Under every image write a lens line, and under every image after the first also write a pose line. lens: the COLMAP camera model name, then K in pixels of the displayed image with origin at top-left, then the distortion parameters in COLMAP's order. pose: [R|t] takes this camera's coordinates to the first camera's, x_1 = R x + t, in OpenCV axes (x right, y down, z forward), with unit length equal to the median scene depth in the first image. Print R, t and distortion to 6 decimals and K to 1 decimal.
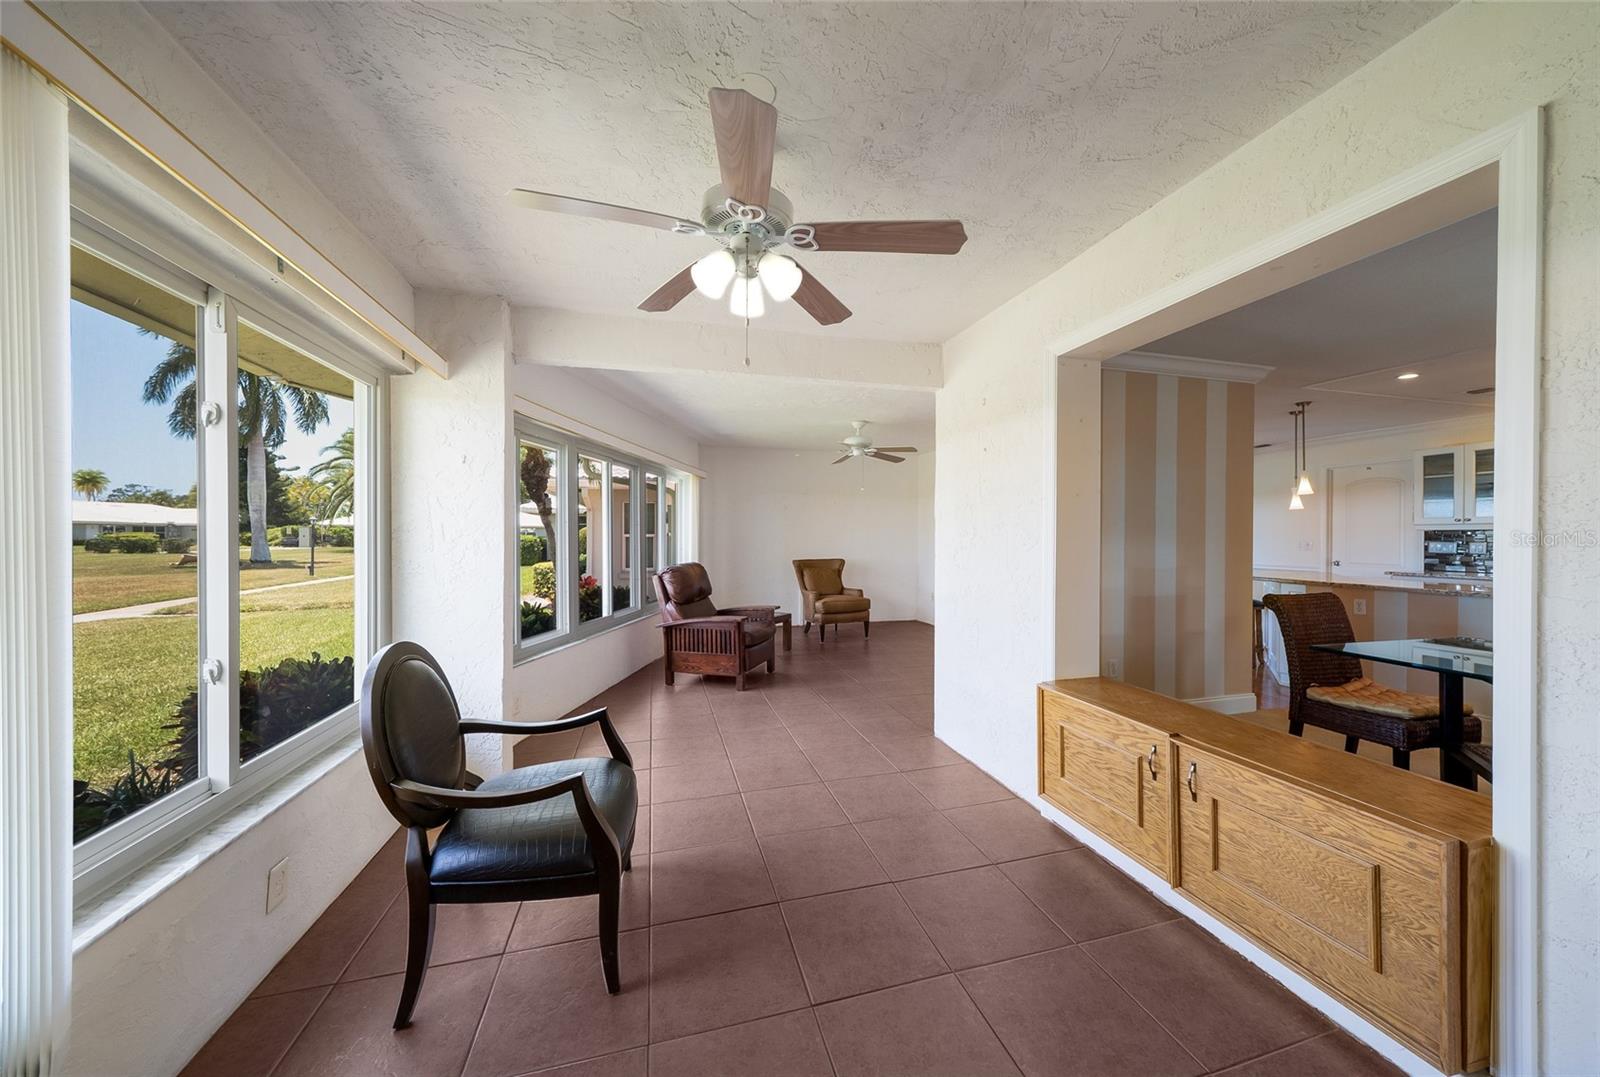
lens RADIAL K [[549.9, 0, 800.0], [0, 549.9, 538.5], [0, 0, 1]] dist [0.000340, 0.000019]
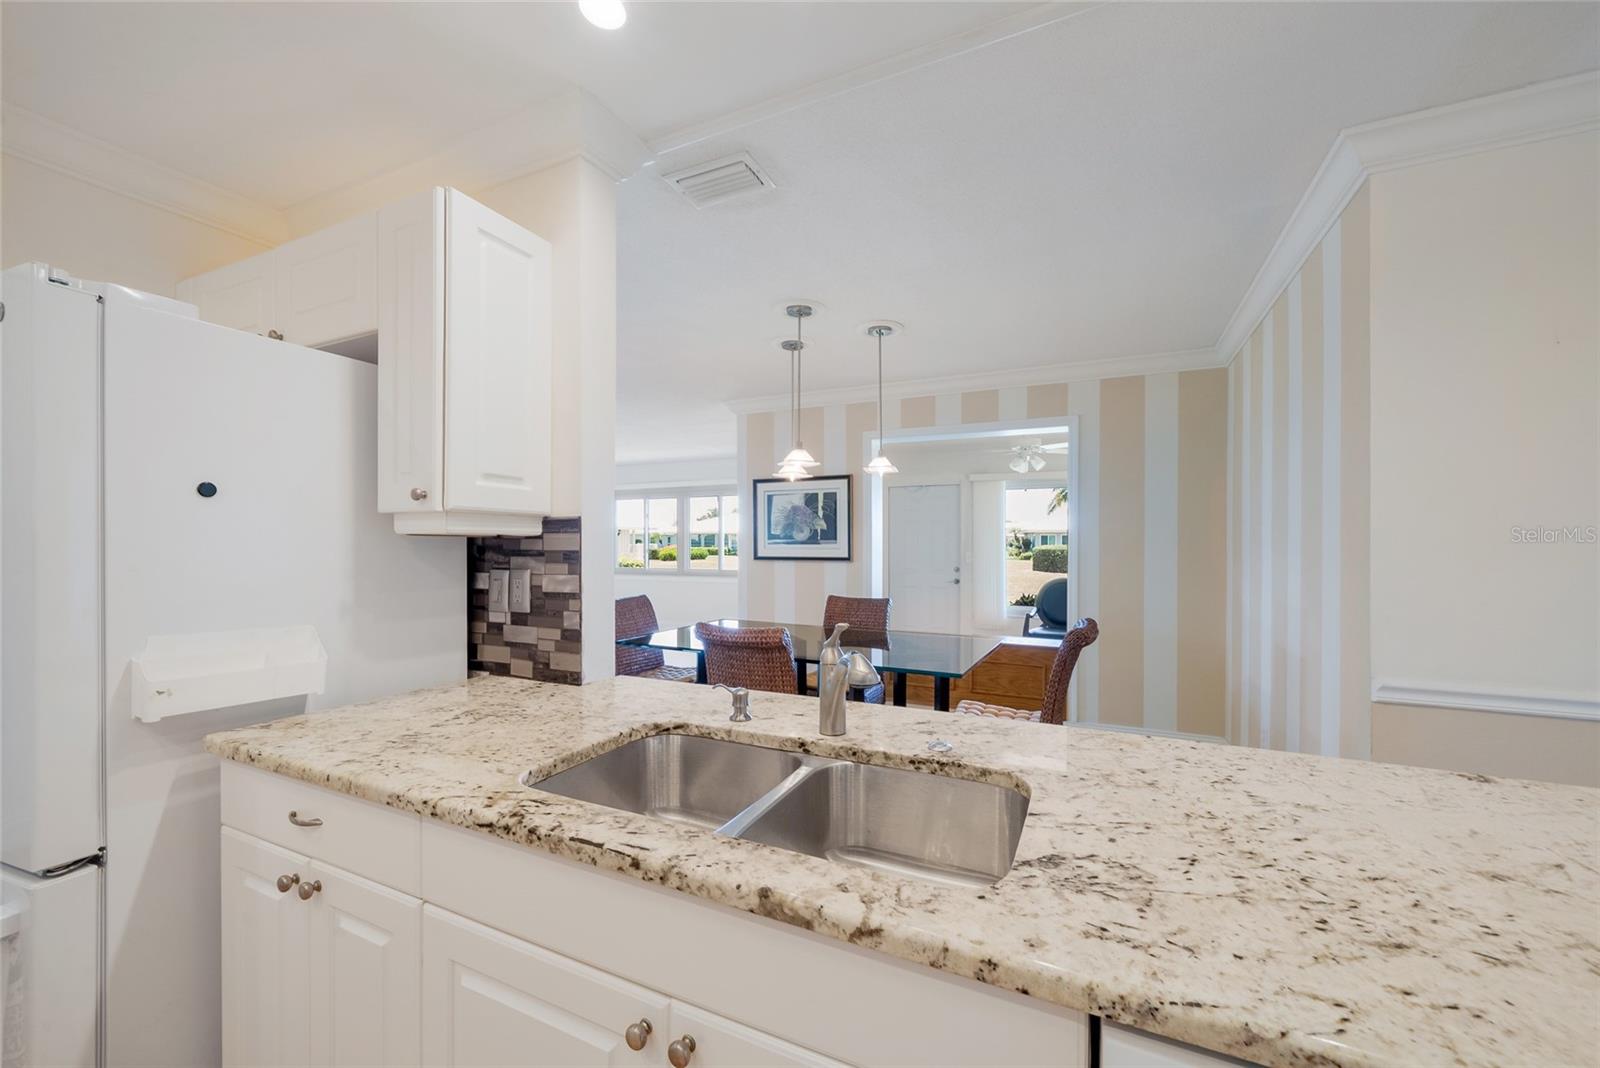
lens RADIAL K [[622.6, 0, 802.8], [0, 622.6, 545.4], [0, 0, 1]] dist [-0.001952, -0.000133]
pose [[-0.641689, 0.000779, -0.766965, 0.991462], [-0.006058, 0.999963, 0.006084, -0.008442], [0.766941, 0.008550, -0.641661, 0.672900]]
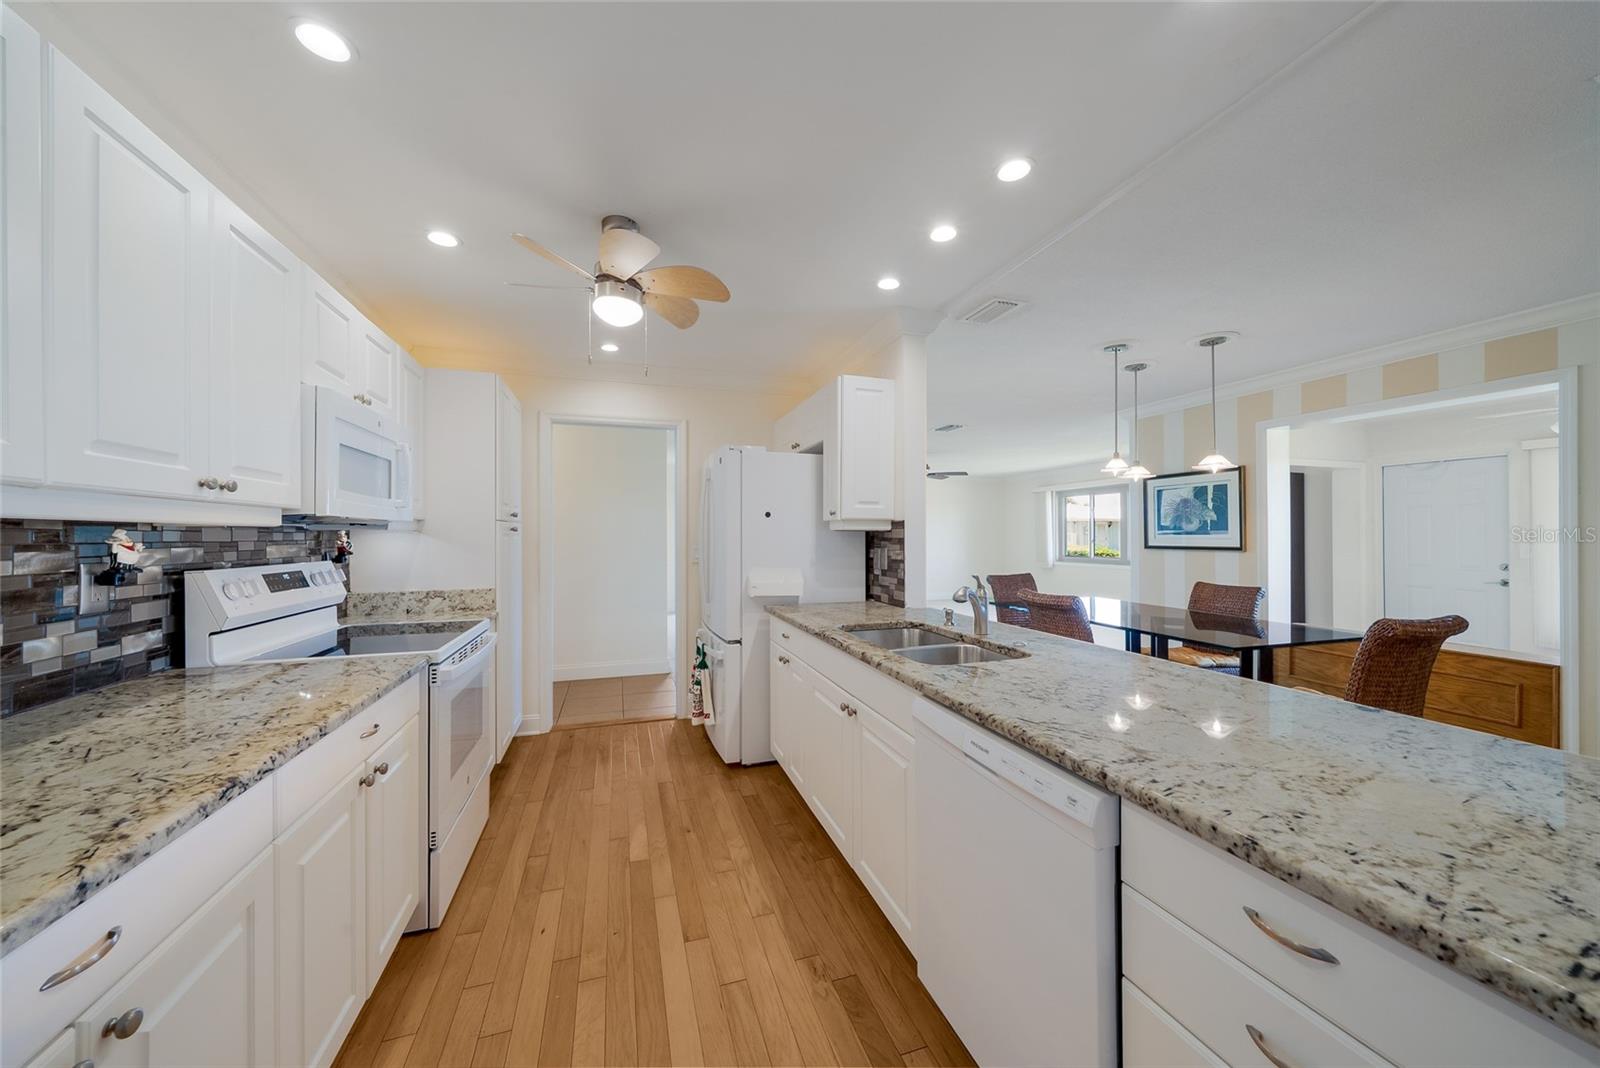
lens RADIAL K [[558.8, 0, 800.0], [0, 558.8, 534.0], [0, 0, 1]] dist [-0.000616, -0.000021]
pose [[-0.998241, 0.000961, -0.059281, 0.957557], [0.000757, 0.999994, 0.003463, -0.008922], [0.059284, 0.003412, -0.998235, 0.908976]]
